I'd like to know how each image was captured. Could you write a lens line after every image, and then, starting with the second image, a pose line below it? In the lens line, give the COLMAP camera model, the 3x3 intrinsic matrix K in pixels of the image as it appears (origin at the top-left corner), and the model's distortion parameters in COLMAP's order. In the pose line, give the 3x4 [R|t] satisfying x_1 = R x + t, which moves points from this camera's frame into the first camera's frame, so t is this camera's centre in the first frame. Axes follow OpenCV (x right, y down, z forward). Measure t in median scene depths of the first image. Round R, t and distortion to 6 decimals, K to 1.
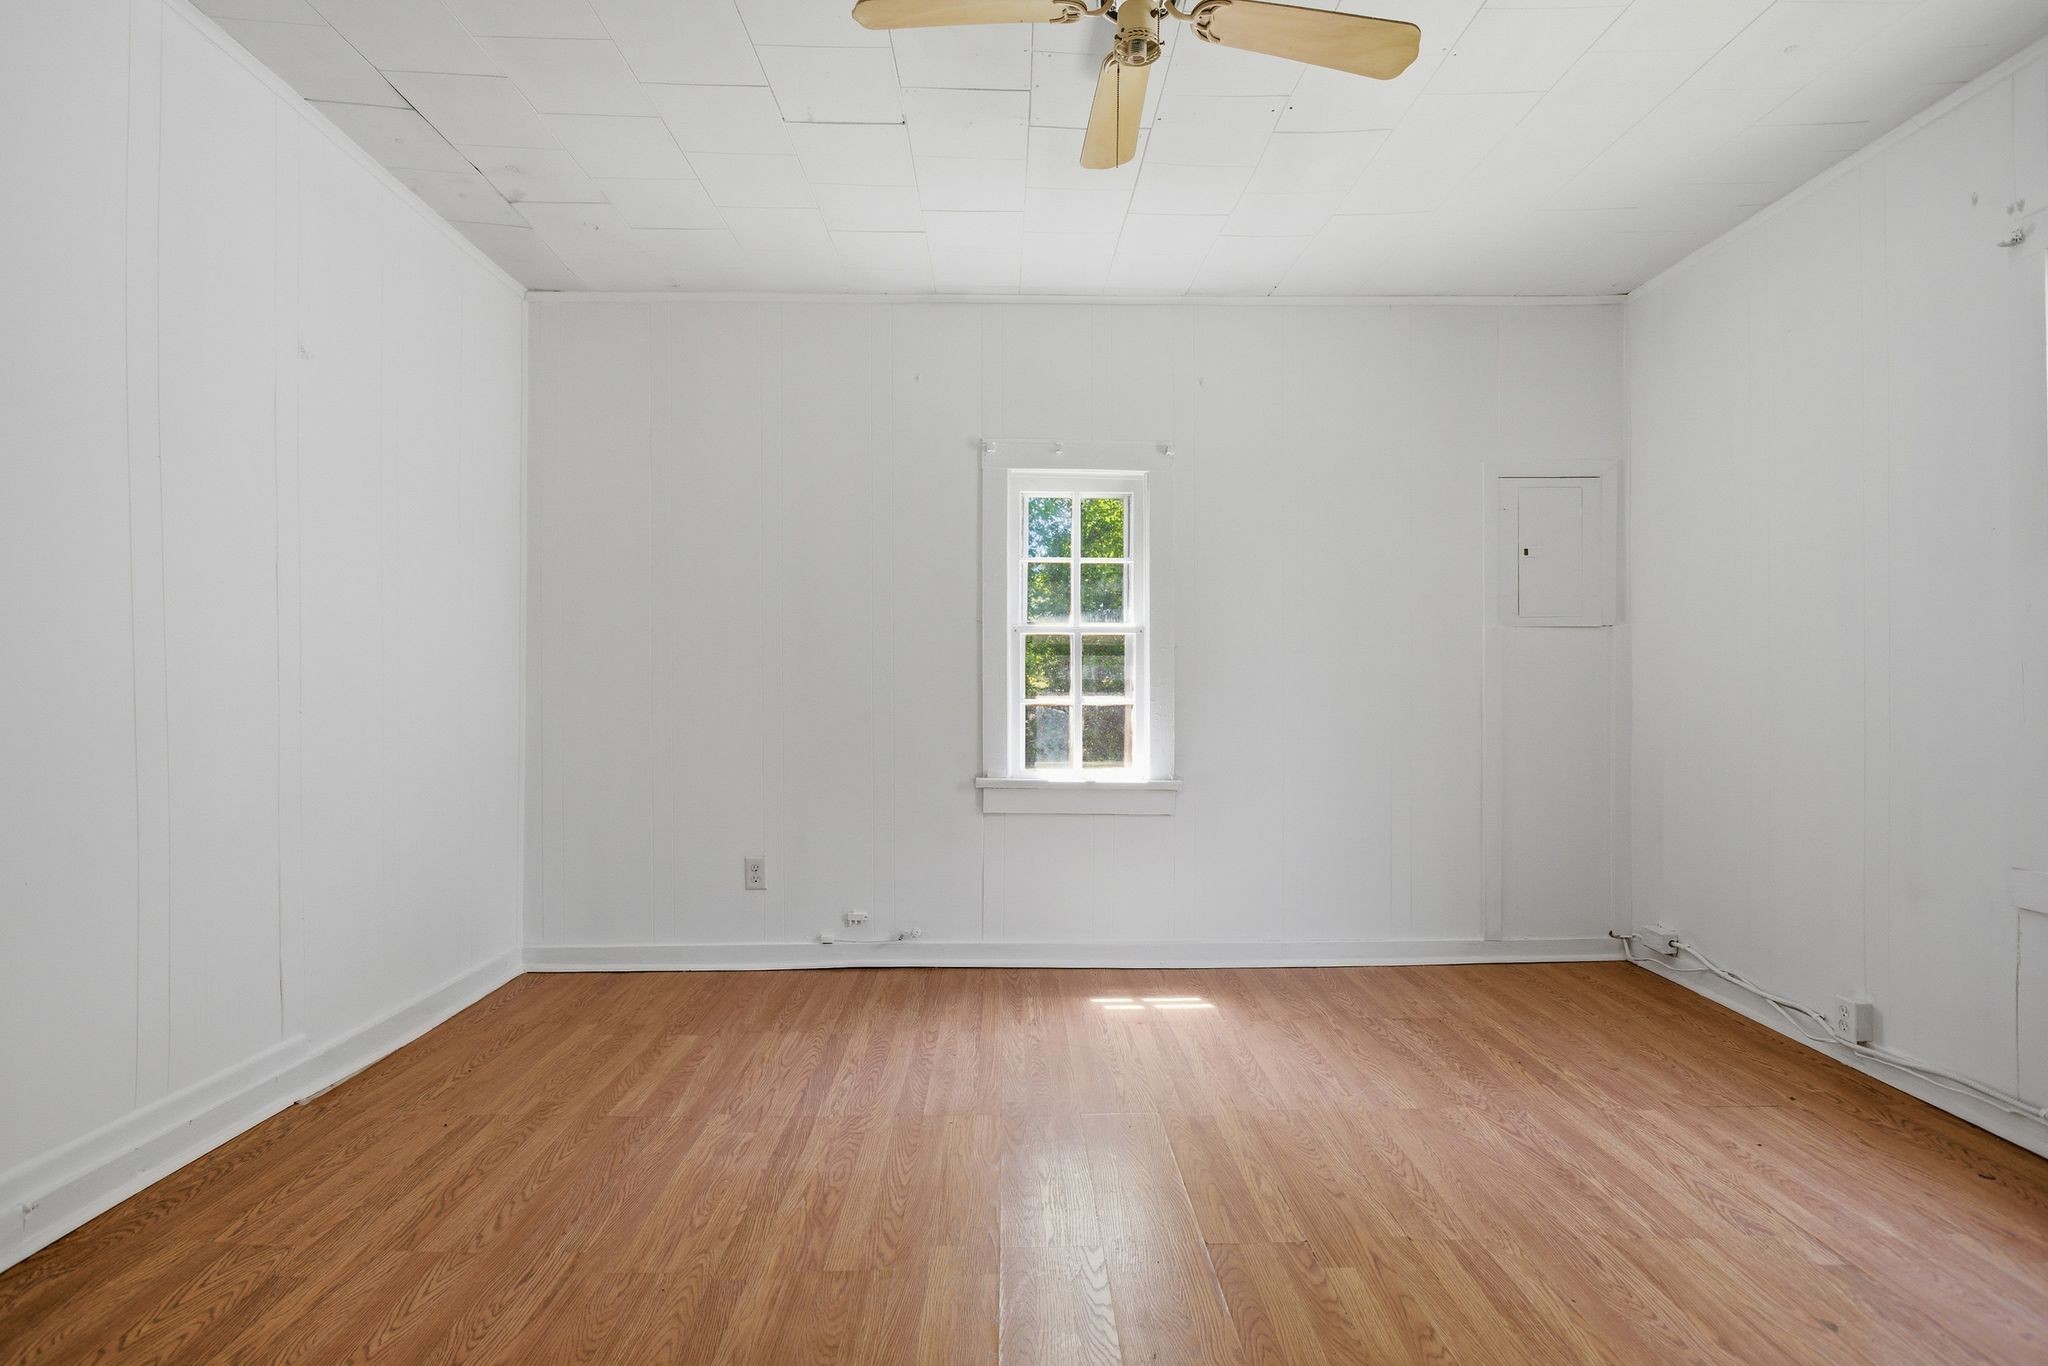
lens RADIAL K [[1000.7, 0, 1007.4], [0, 1000.7, 670.1], [0, 0, 1]] dist [-0.009473, 0.003526]
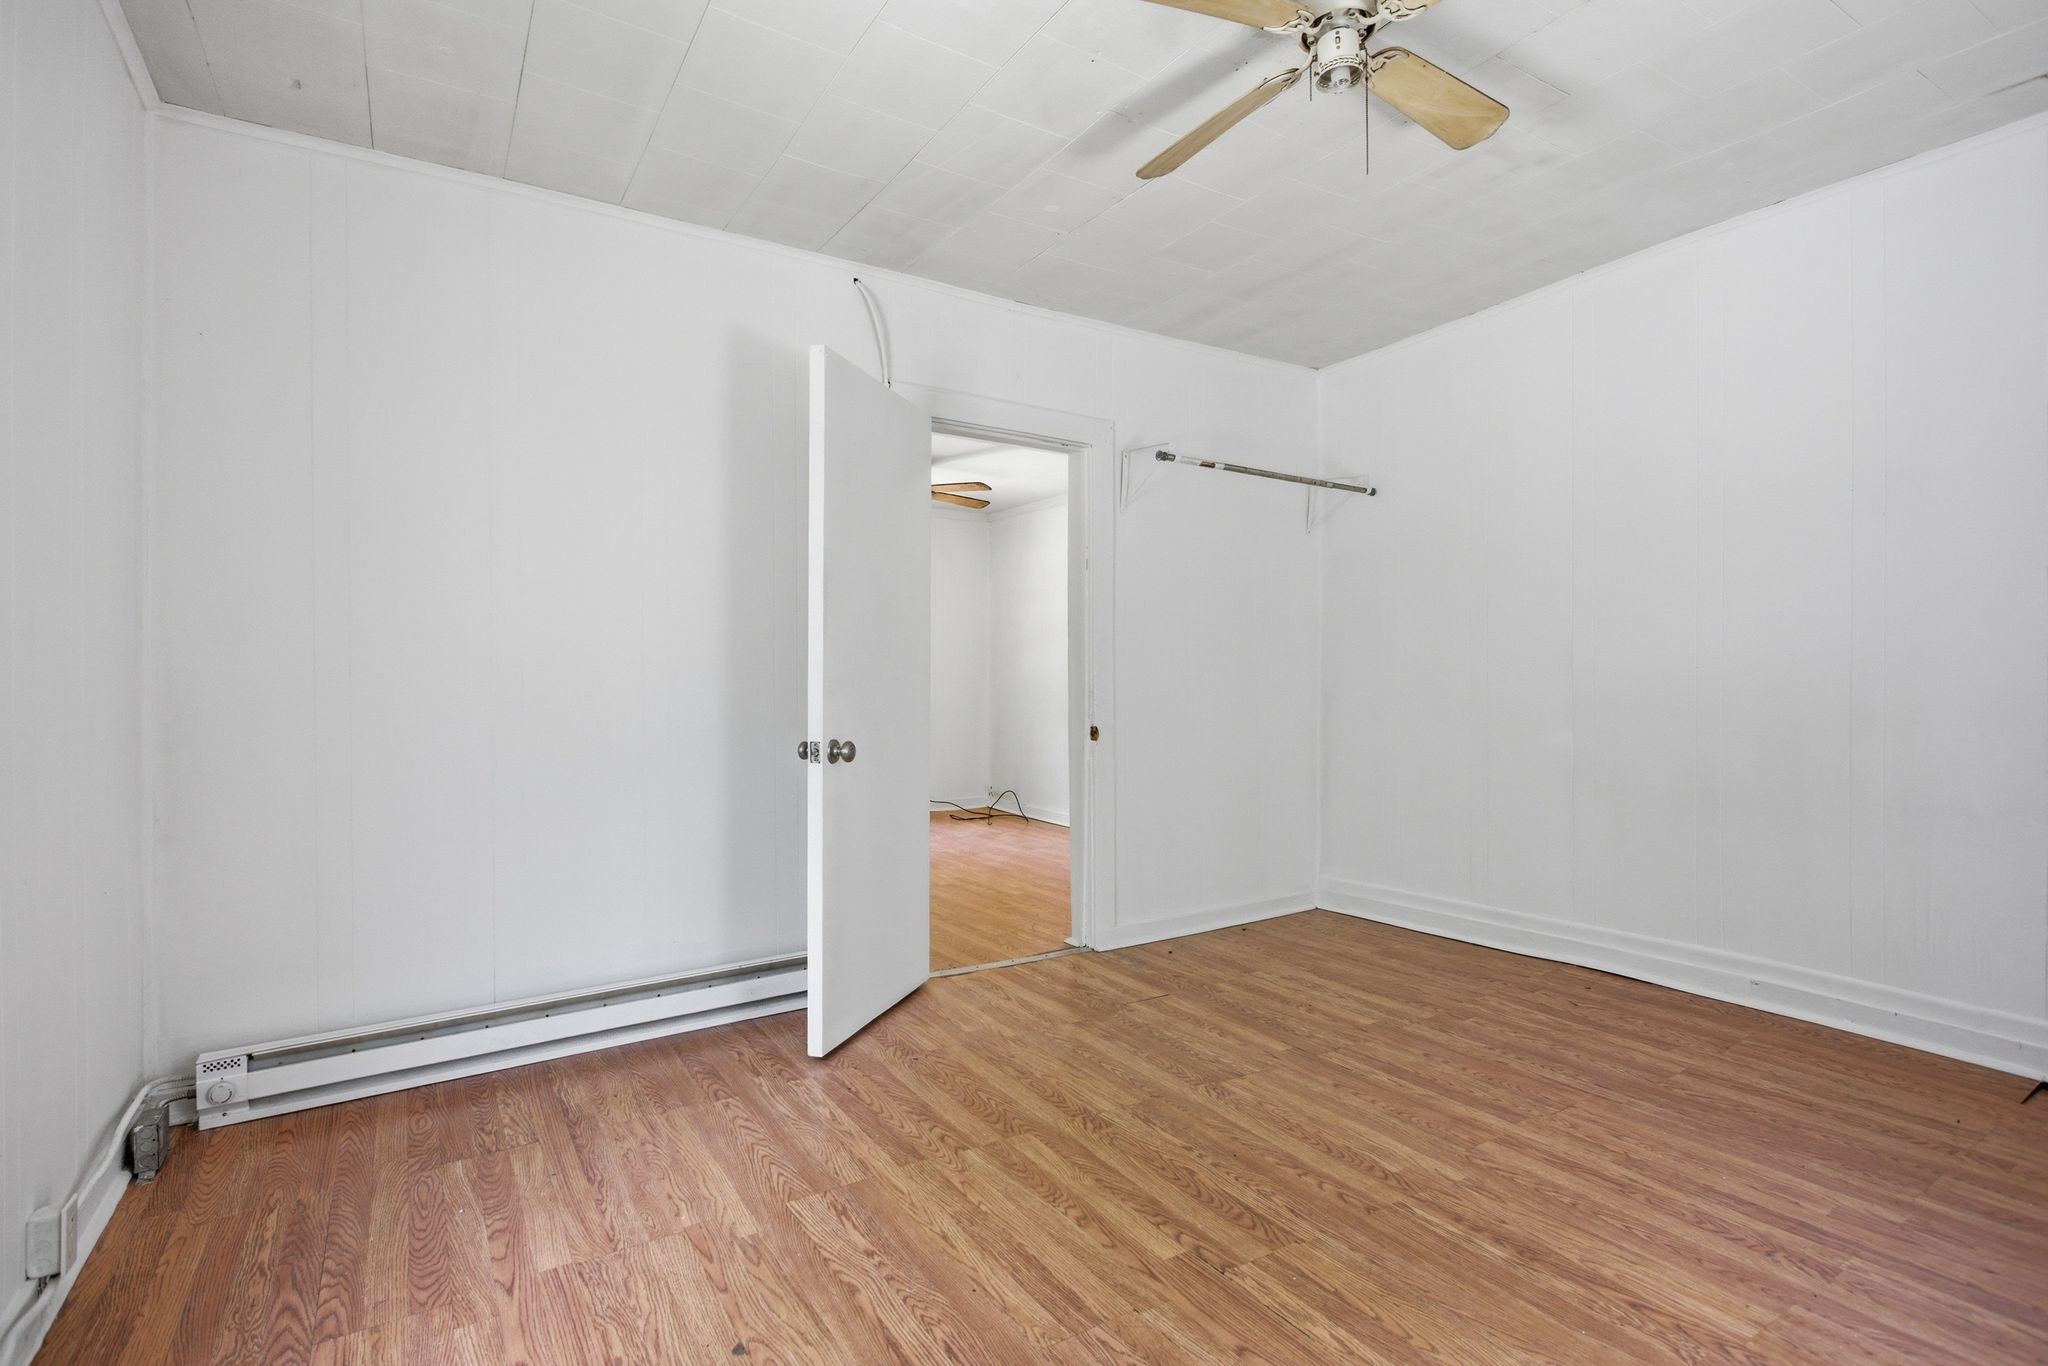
lens RADIAL K [[1000.7, 0, 1024.5], [0, 1000.7, 687.1], [0, 0, 1]] dist [-0.009473, 0.003526]
pose [[-0.850370, 0.004744, -0.526163, 0.552147], [0.007340, 0.999969, -0.002847, 0.012136], [0.526134, -0.006283, -0.850379, 0.989959]]
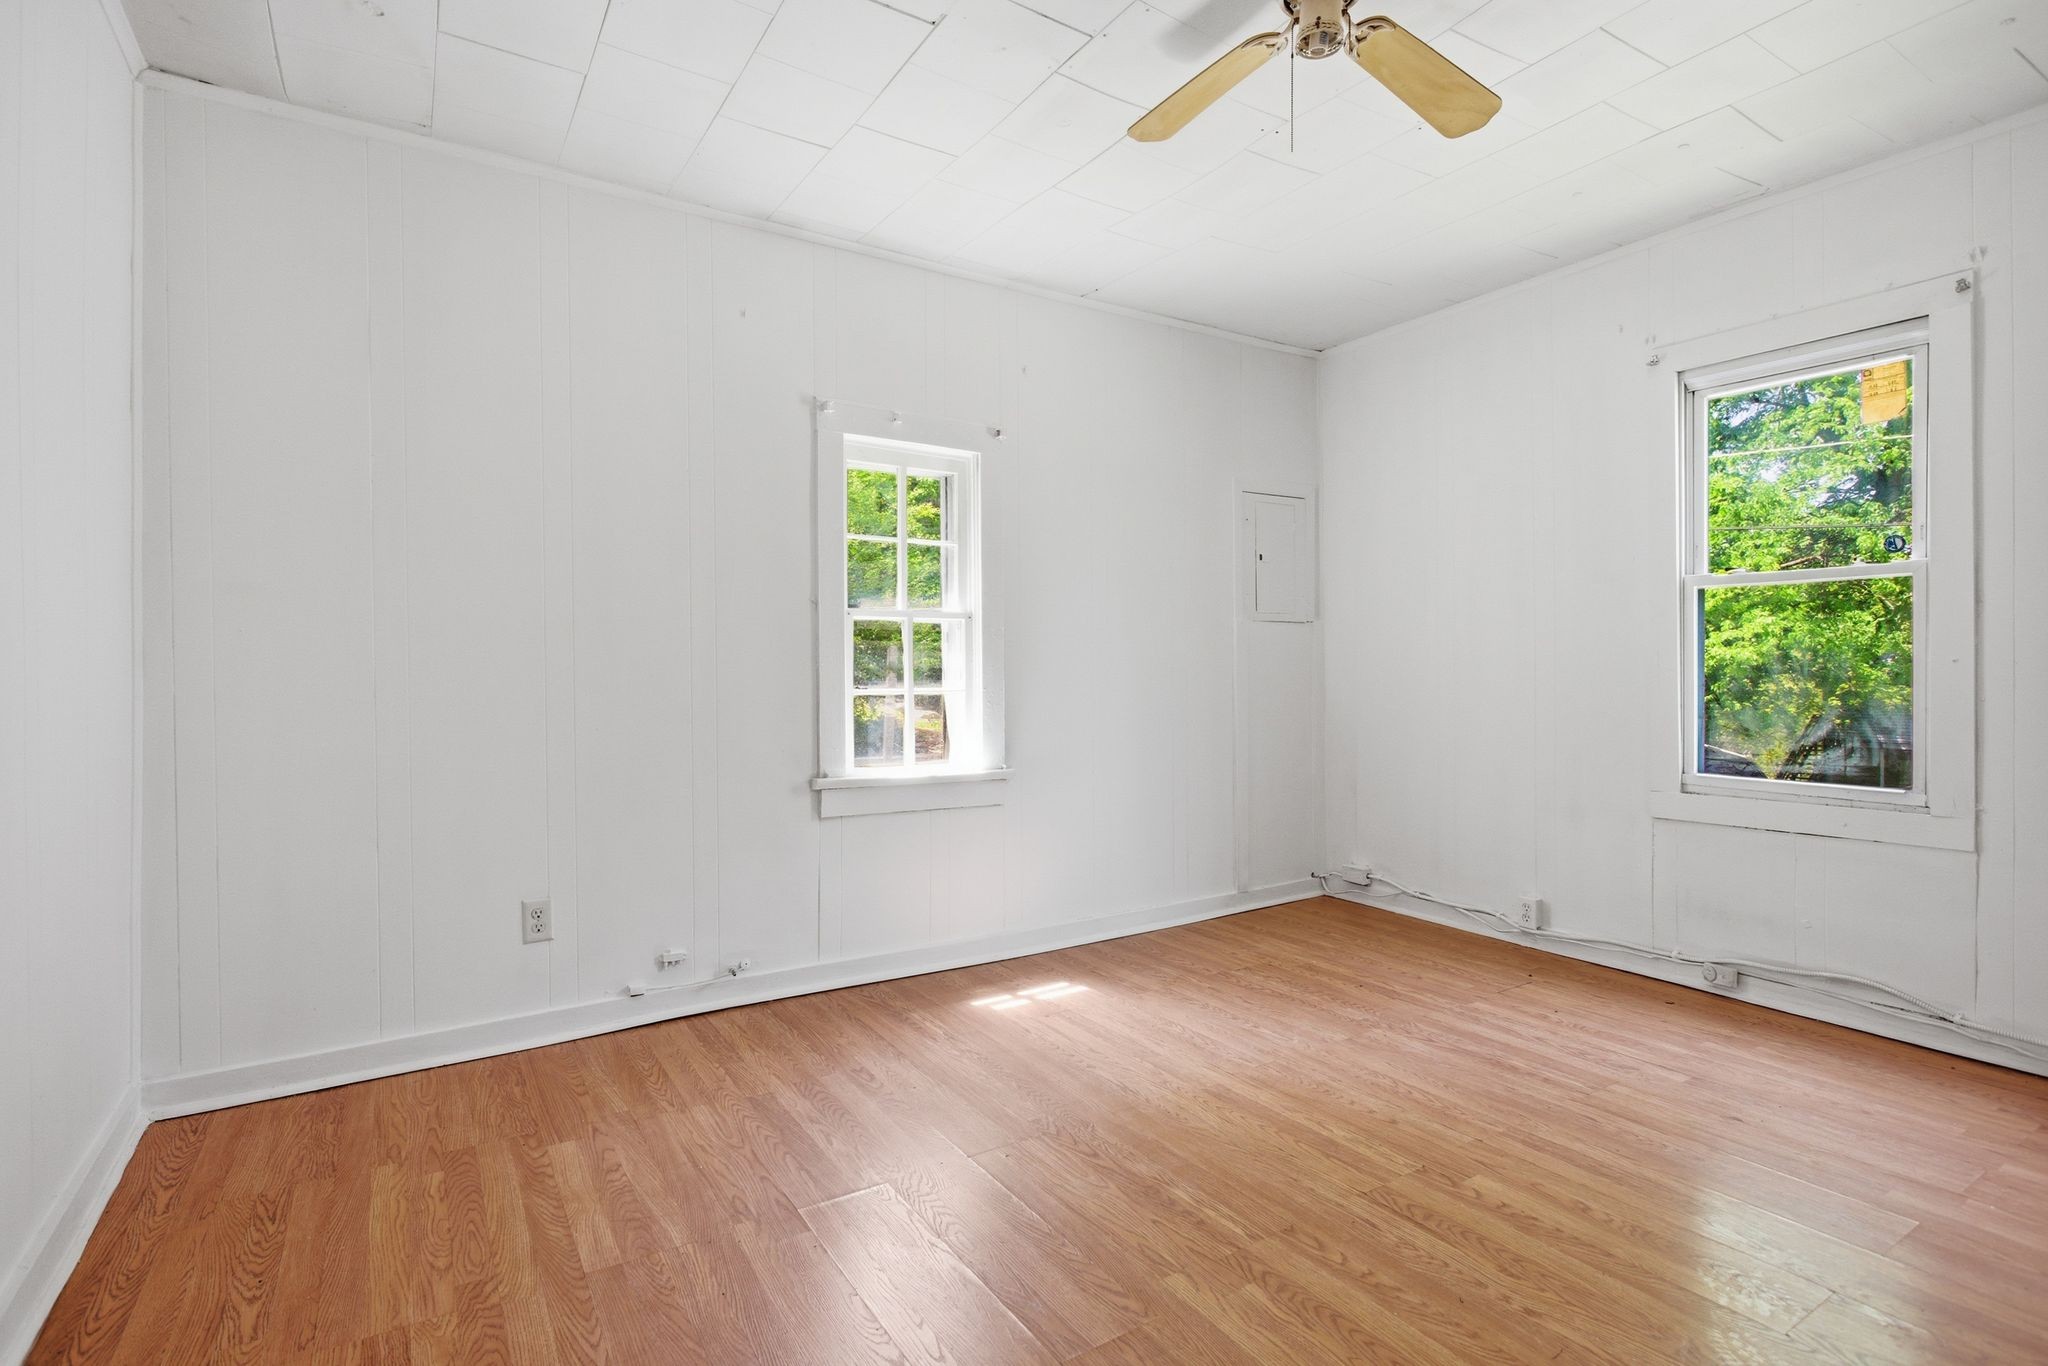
lens RADIAL K [[1000.7, 0, 1032.0], [0, 1000.7, 667.2], [0, 0, 1]] dist [-0.009473, 0.003526]
pose [[0.847819, -0.003113, 0.530277, -0.381435], [0.001862, 0.999994, 0.002893, 0.007769], [-0.530283, -0.001466, 0.847820, 0.168782]]
